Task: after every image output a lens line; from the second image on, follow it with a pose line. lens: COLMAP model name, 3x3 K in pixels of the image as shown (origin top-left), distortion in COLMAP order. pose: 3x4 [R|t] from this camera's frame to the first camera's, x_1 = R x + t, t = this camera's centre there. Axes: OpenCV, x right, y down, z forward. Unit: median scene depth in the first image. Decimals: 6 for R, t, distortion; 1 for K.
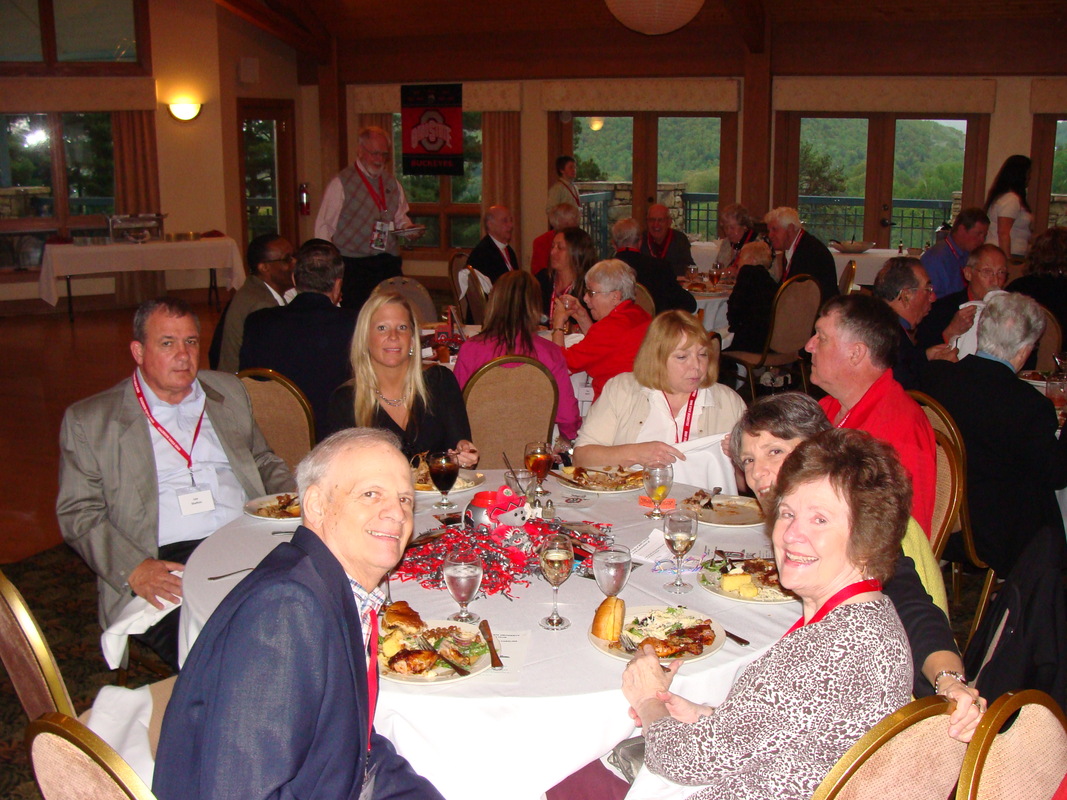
lens RADIAL K [[1317.4, 0, 533.7], [0, 1317.4, 399.6], [0, 0, 1]] dist [0.020869, 0.000000]
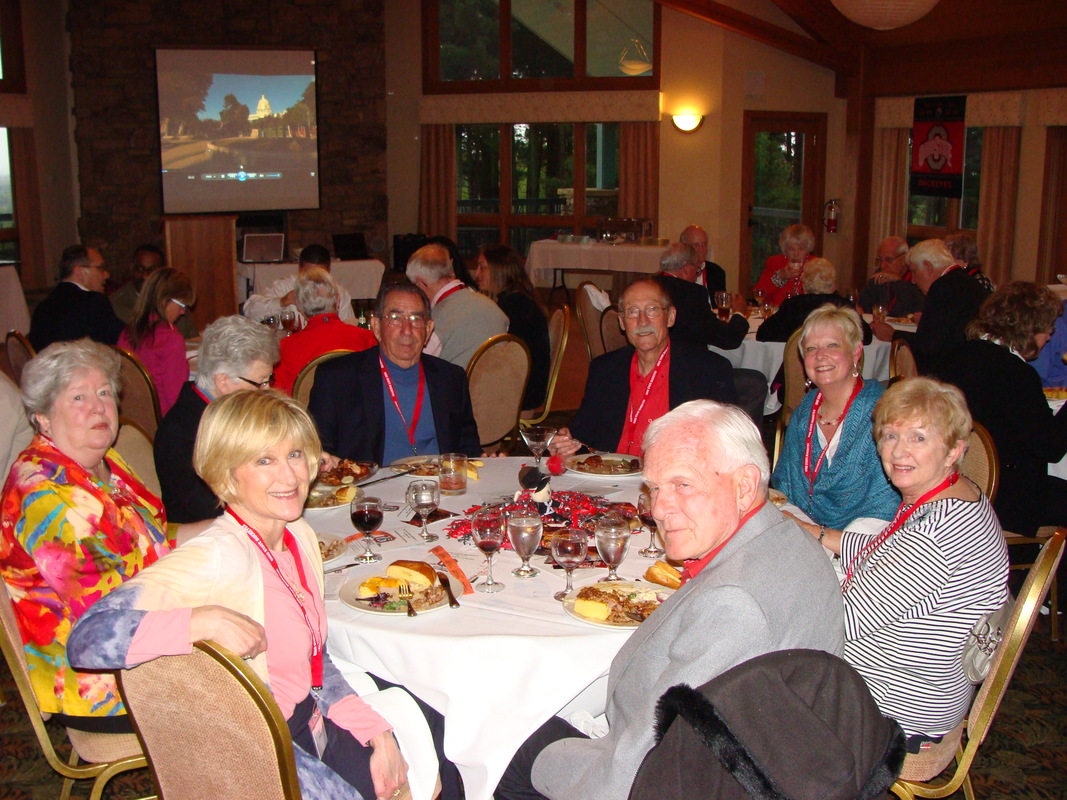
lens RADIAL K [[1317.4, 0, 532.7], [0, 1317.4, 398.5], [0, 0, 1]] dist [0.020869, 0.000000]
pose [[0.712187, 0.153063, -0.685100, 0.377886], [-0.167808, 0.984766, 0.045571, -0.029757], [0.681638, 0.082510, 0.727022, 0.169866]]
